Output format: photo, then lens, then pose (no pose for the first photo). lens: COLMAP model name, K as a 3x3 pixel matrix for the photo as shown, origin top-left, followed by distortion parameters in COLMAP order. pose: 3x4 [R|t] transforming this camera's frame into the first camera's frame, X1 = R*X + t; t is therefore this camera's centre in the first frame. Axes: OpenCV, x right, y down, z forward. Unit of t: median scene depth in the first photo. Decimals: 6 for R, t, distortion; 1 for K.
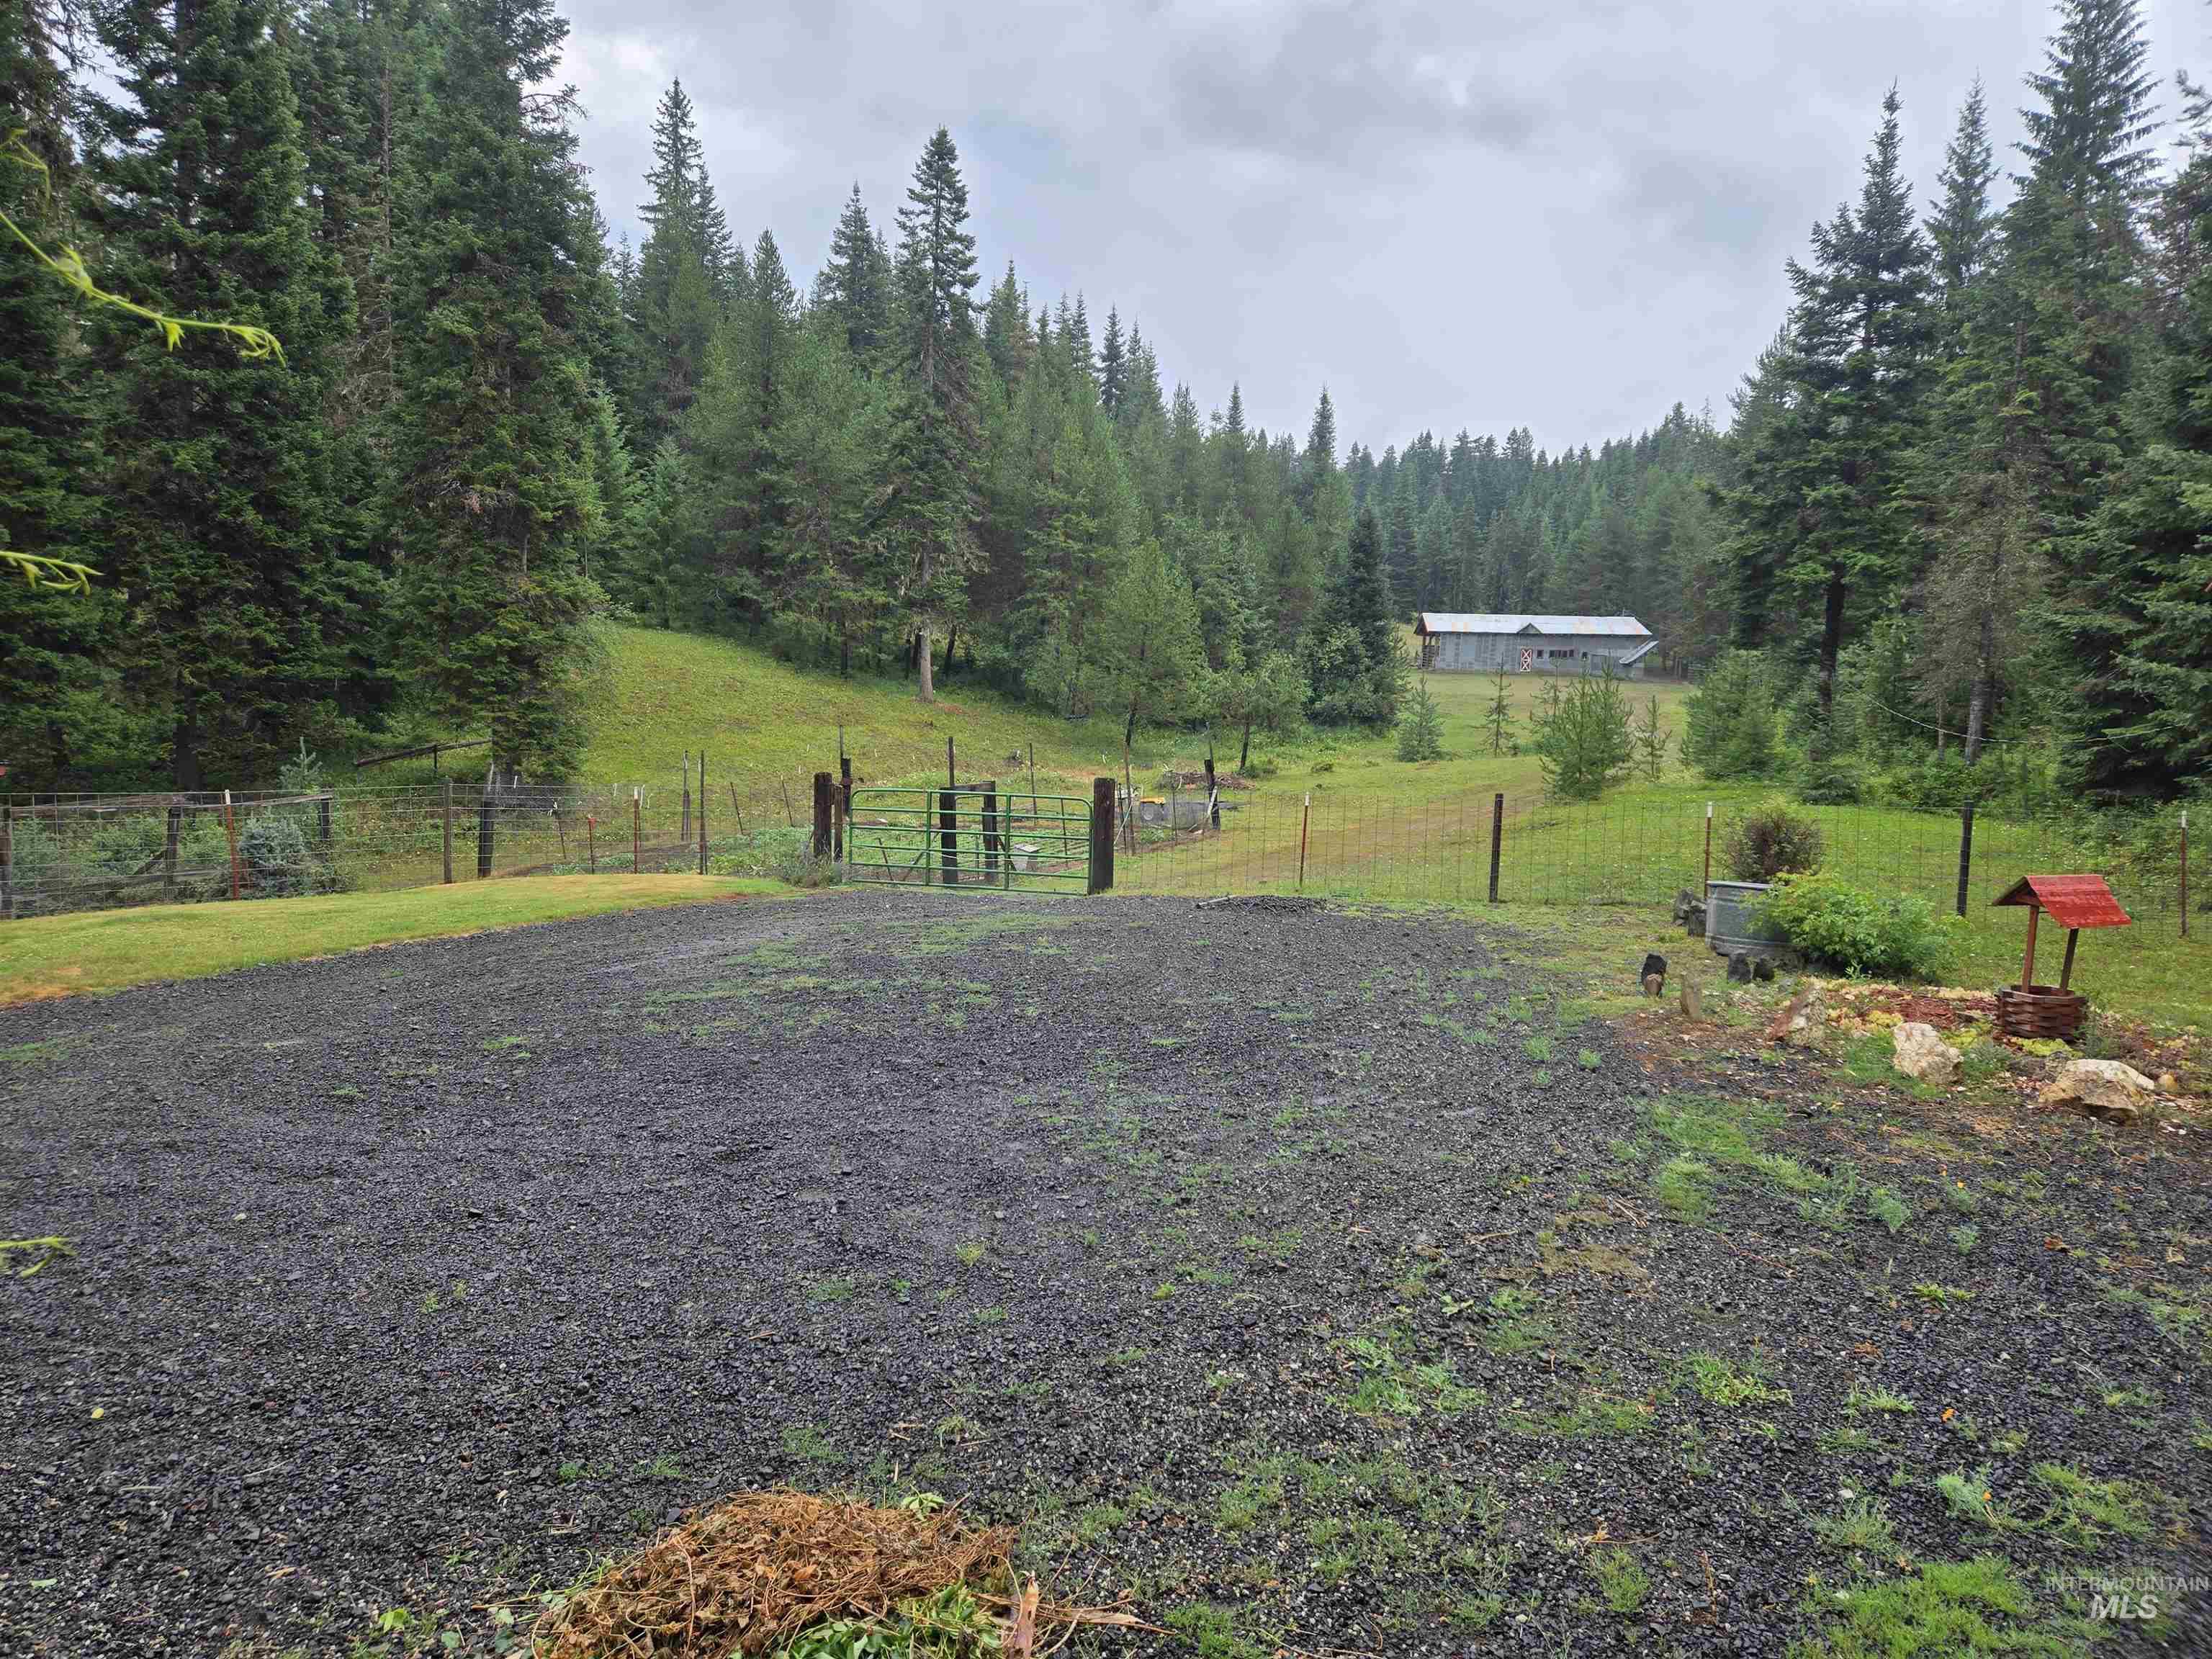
lens RADIAL K [[1464.4, 0, 1149.3], [0, 1464.4, 830.6], [0, 0, 1]] dist [0.095245, -0.085792]
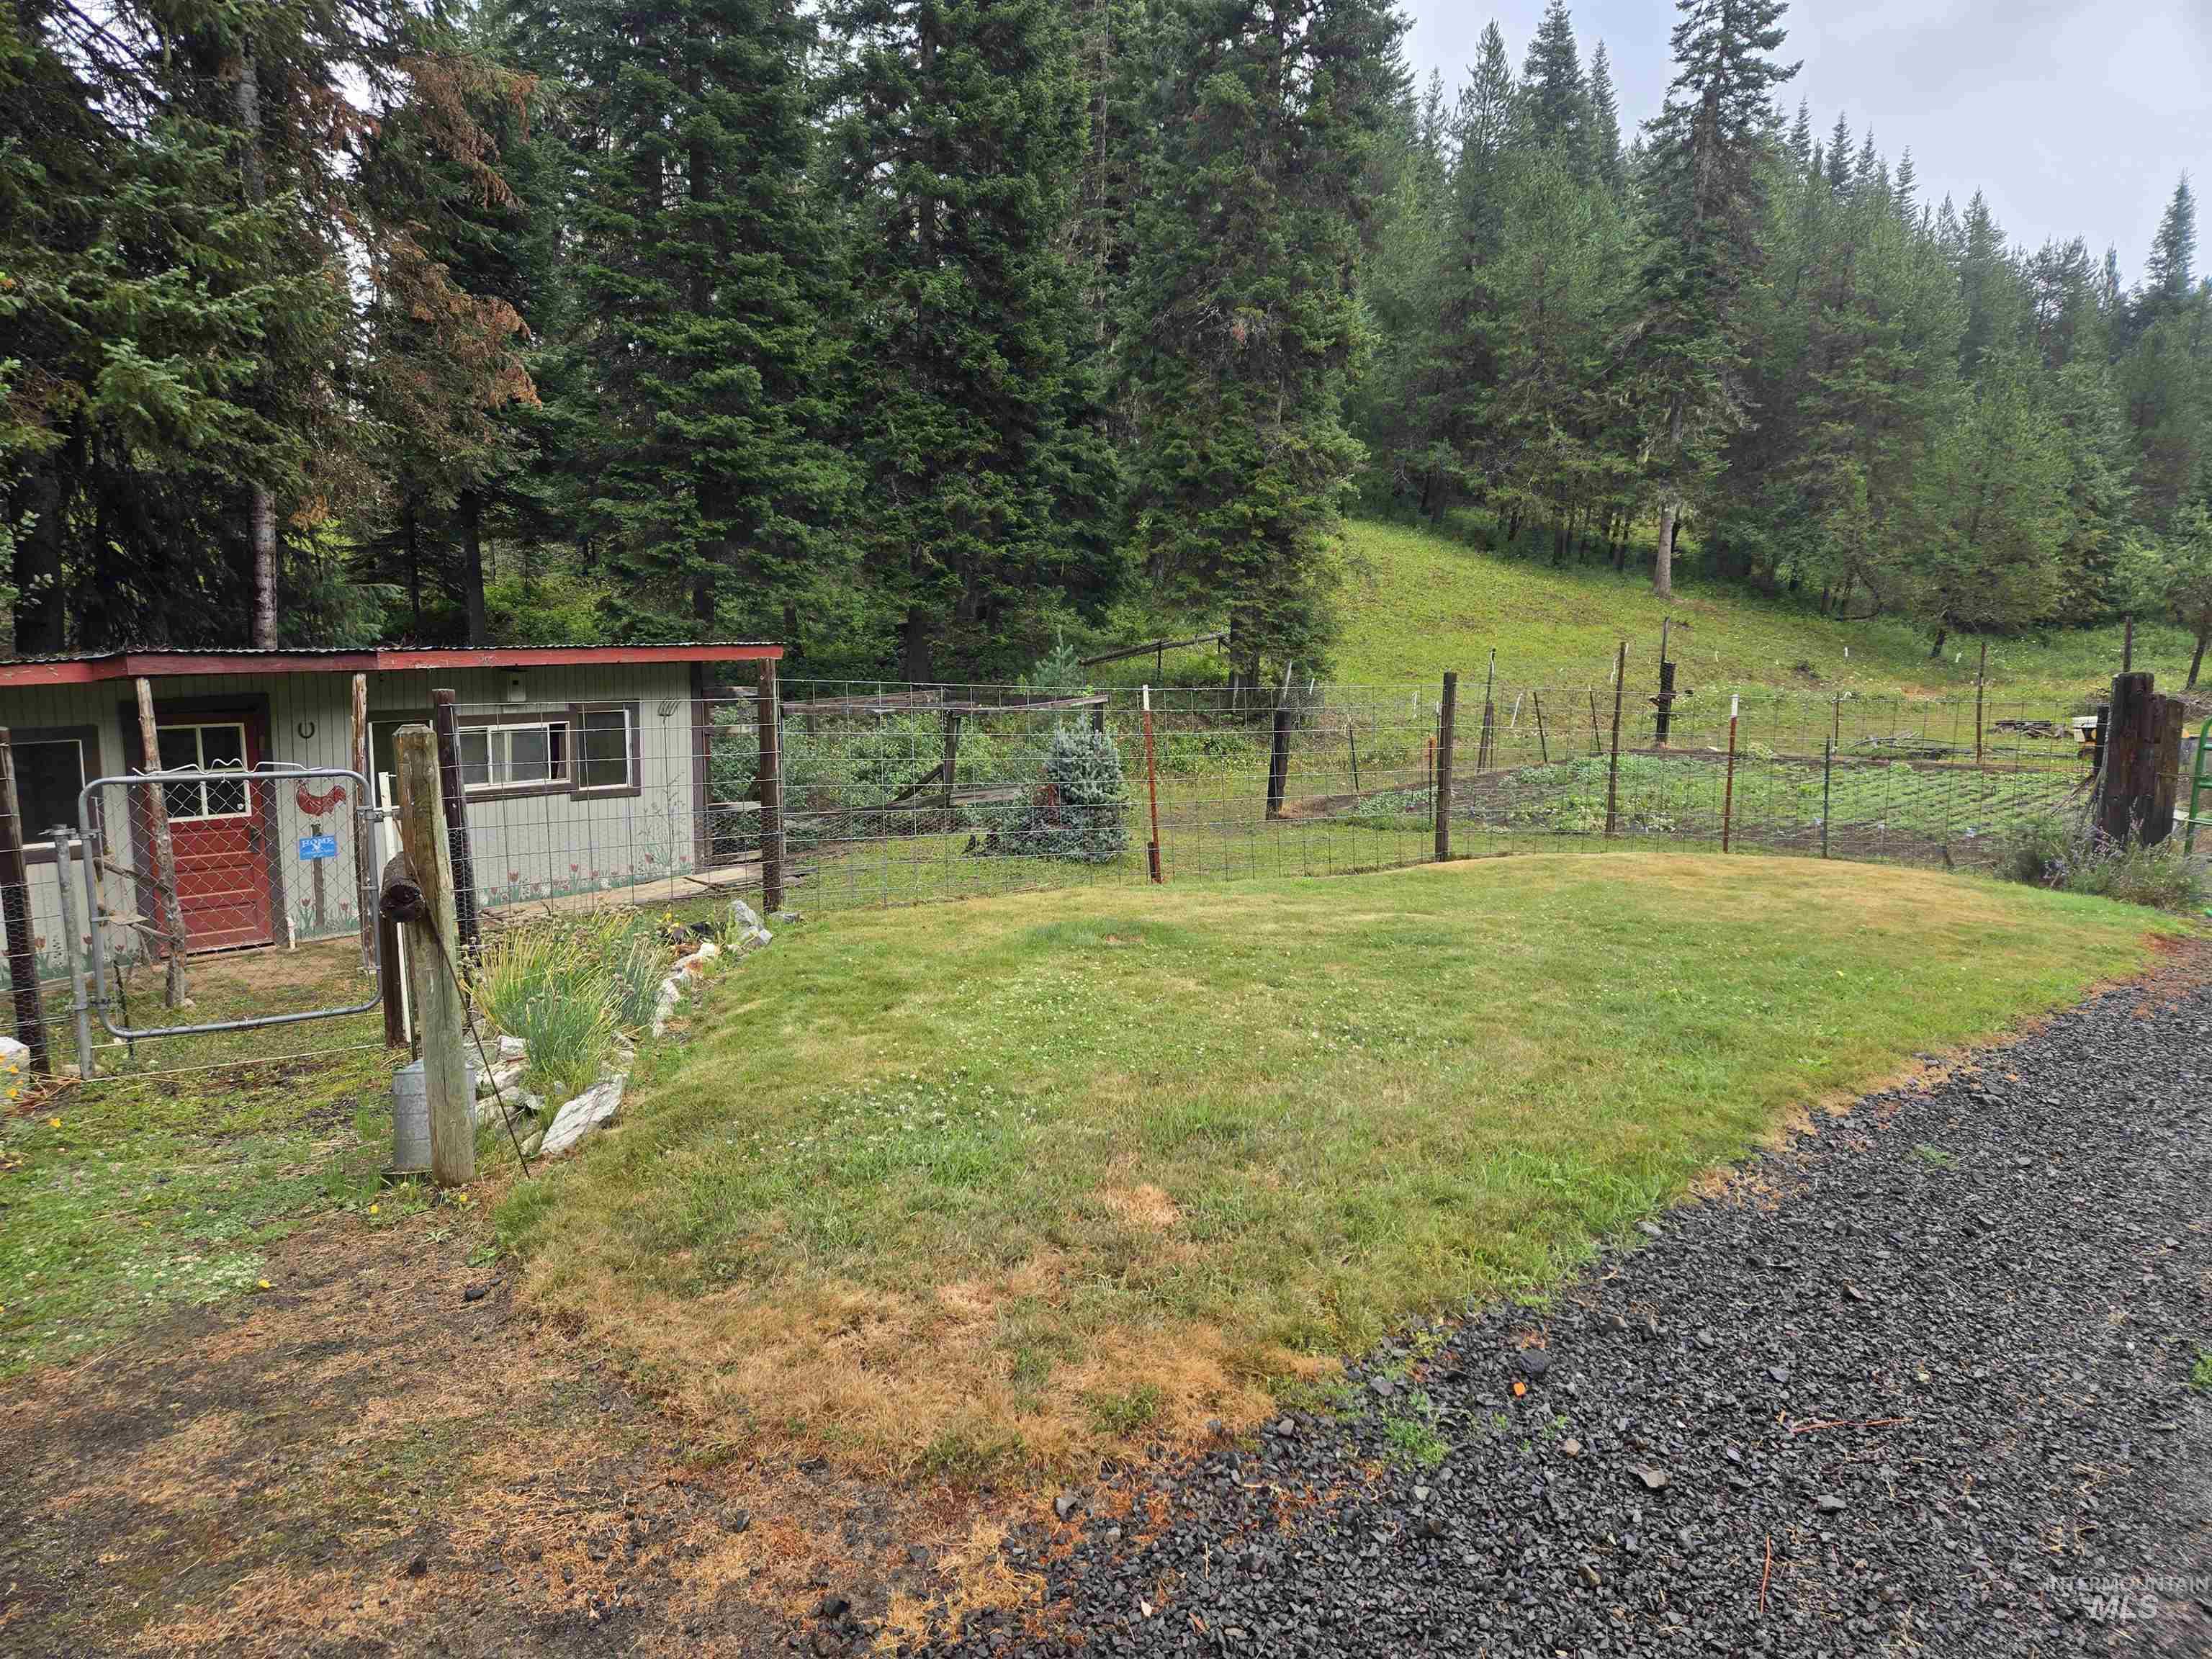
lens RADIAL K [[1464.4, 0, 1149.3], [0, 1464.4, 830.6], [0, 0, 1]] dist [0.095245, -0.085792]
pose [[0.935449, 0.054968, -0.349162, -0.198354], [-0.035376, 0.997434, 0.062246, -0.002604], [0.351688, -0.045876, 0.934993, 0.226223]]
